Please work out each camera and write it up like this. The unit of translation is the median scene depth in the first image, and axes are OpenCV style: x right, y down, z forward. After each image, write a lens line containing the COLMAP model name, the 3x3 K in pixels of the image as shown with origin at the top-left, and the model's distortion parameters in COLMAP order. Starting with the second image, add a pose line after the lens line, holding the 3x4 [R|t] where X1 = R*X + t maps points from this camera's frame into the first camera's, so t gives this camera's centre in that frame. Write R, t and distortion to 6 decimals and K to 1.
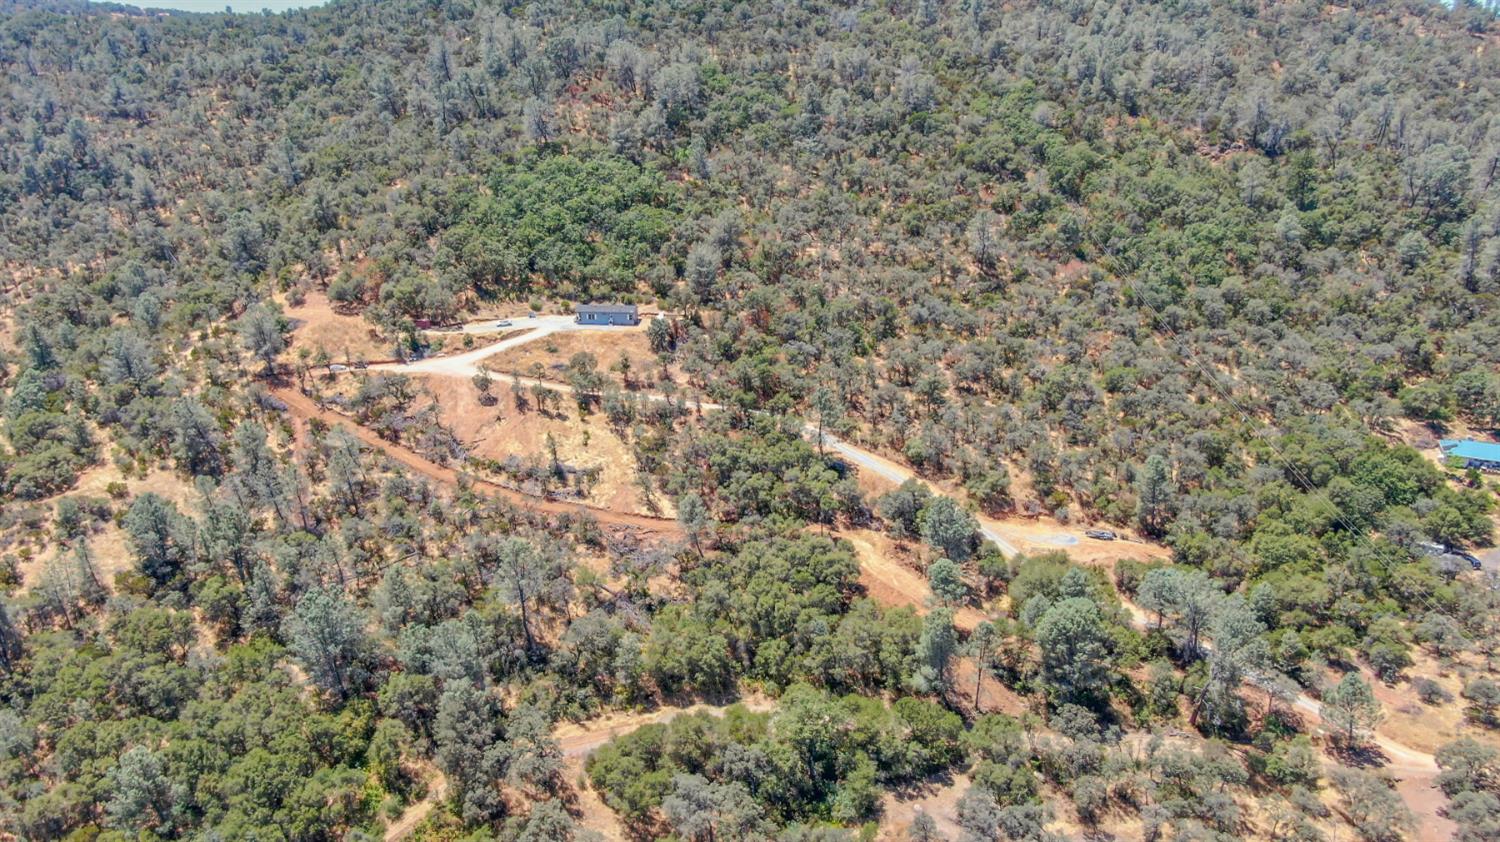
lens RADIAL K [[1075.8, 0, 750.0], [0, 1075.8, 421.0], [0, 0, 1]] dist [-0.022641, 0.007275]
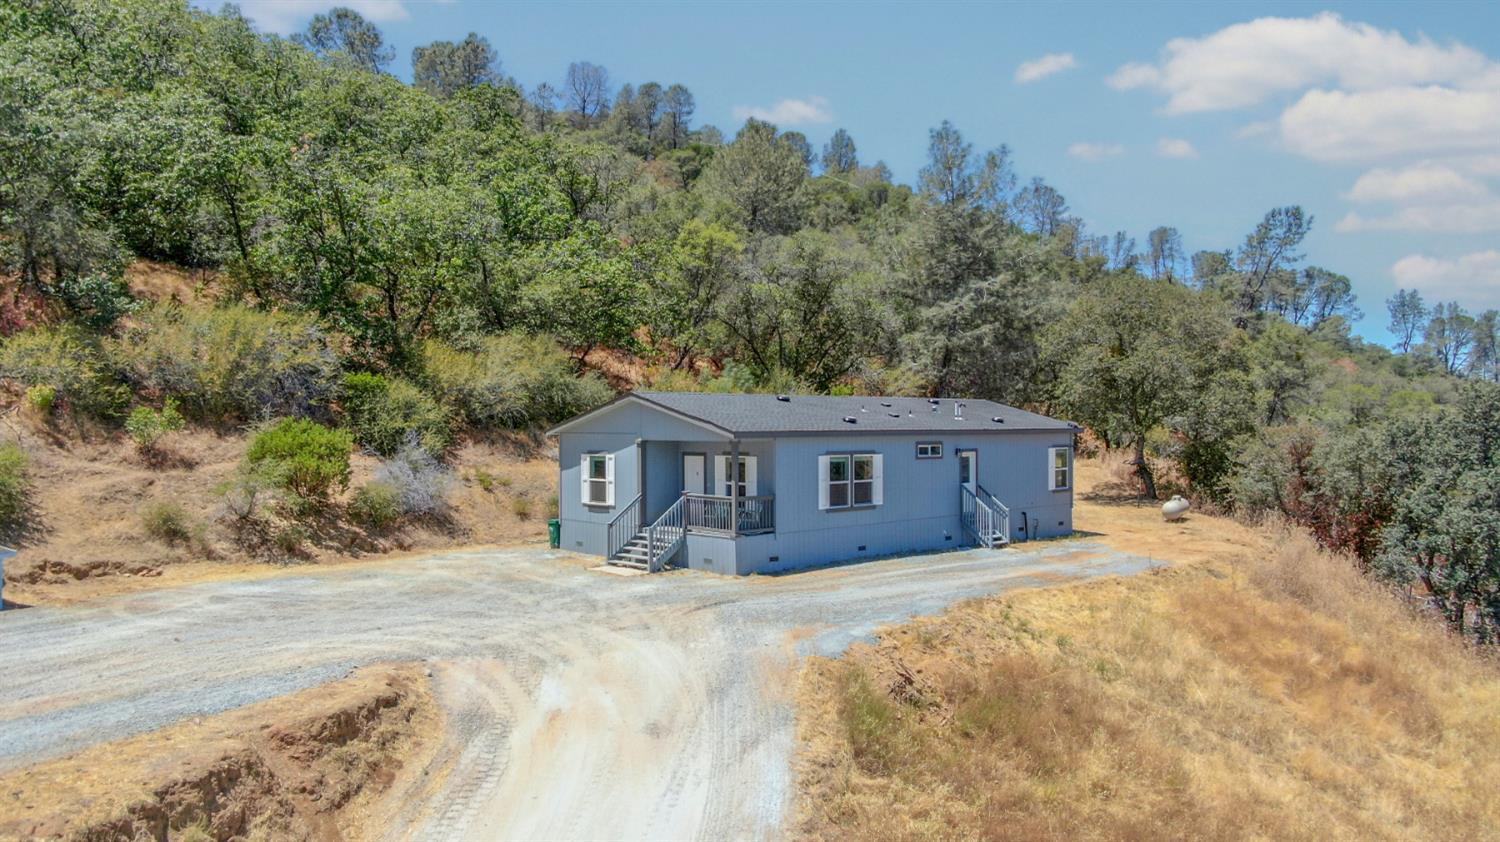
lens RADIAL K [[1075.8, 0, 750.0], [0, 1075.8, 421.0], [0, 0, 1]] dist [-0.022641, 0.007275]
pose [[0.680112, 0.000313, 0.733108, -0.235617], [0.234859, 0.947203, -0.218286, -0.086253], [-0.694470, 0.320636, 0.644131, 0.979836]]
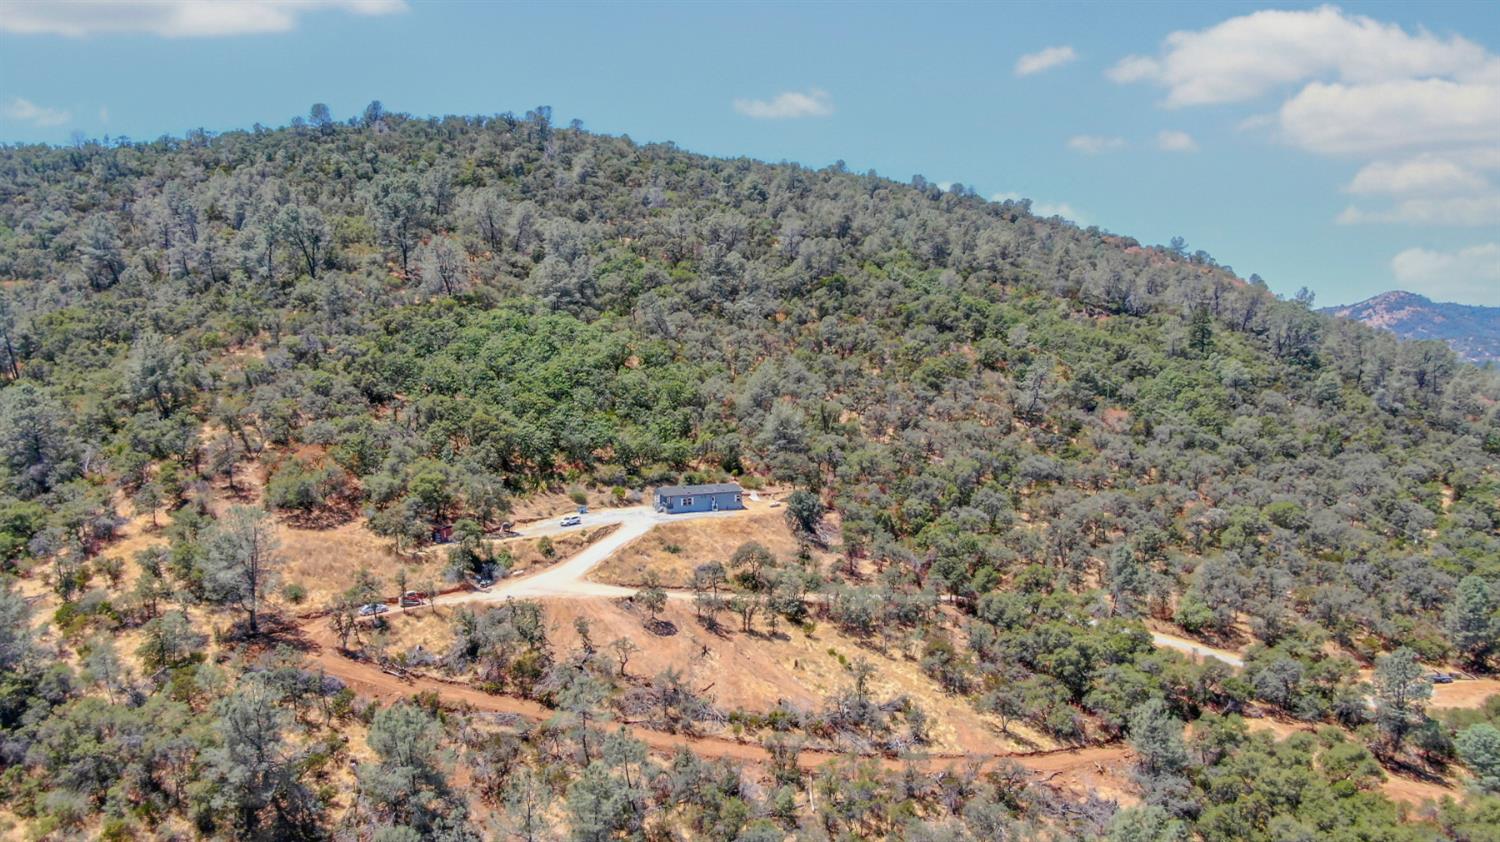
lens RADIAL K [[1075.8, 0, 750.0], [0, 1075.8, 421.0], [0, 0, 1]] dist [-0.022641, 0.007275]
pose [[0.886645, -0.040963, 0.460633, -0.453222], [0.142357, 0.971878, -0.187586, -0.010115], [-0.439994, 0.231897, 0.867542, 0.369009]]
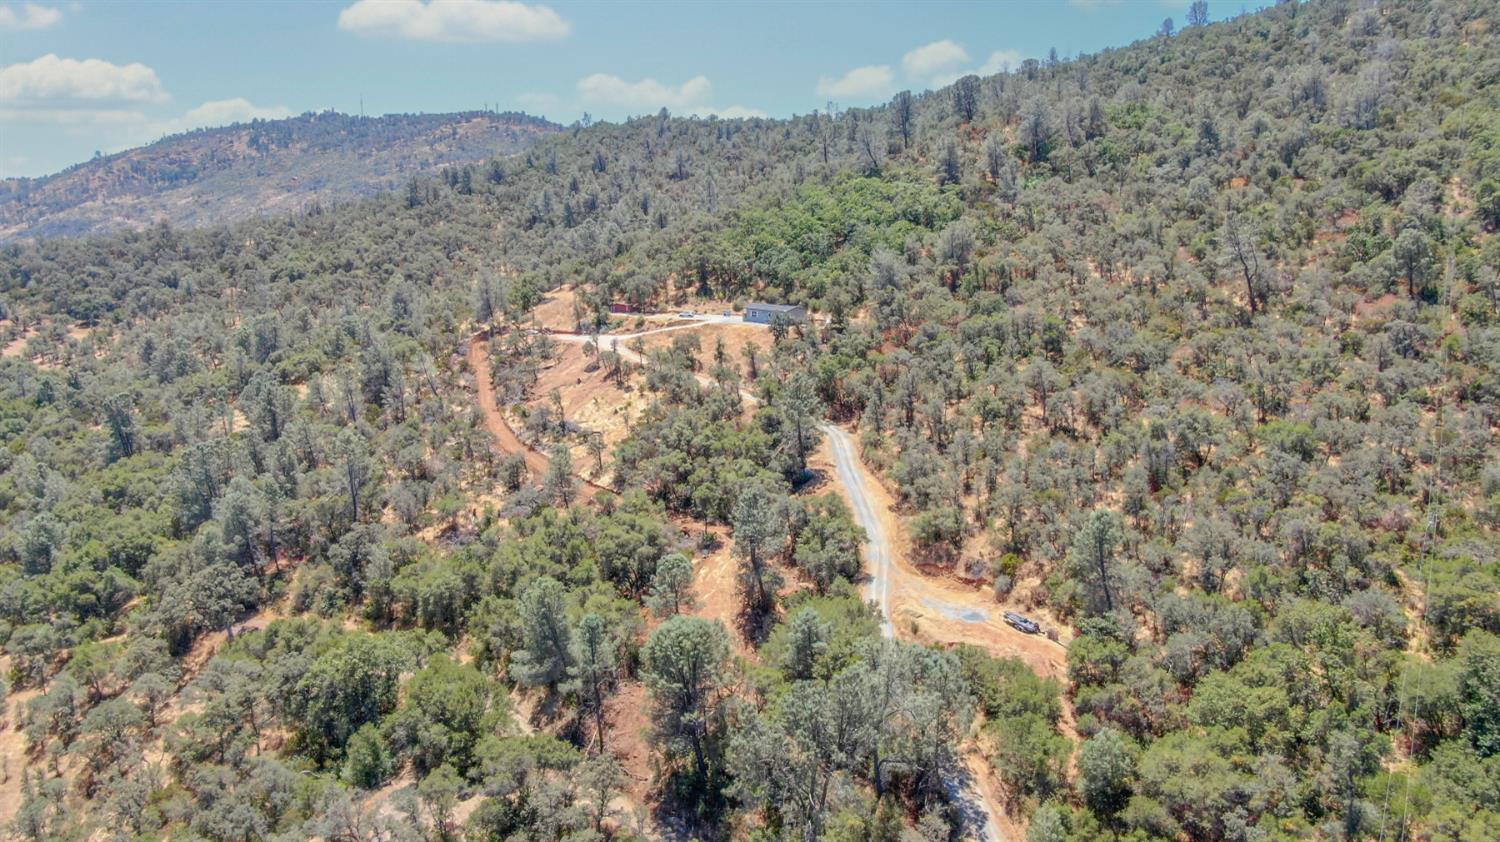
lens RADIAL K [[1075.8, 0, 750.0], [0, 1075.8, 421.0], [0, 0, 1]] dist [-0.022641, 0.007275]
pose [[0.739894, 0.130244, -0.659995, 0.501260], [-0.222759, 0.973166, -0.057681, 0.050989], [0.634772, 0.189698, 0.749052, 0.325238]]
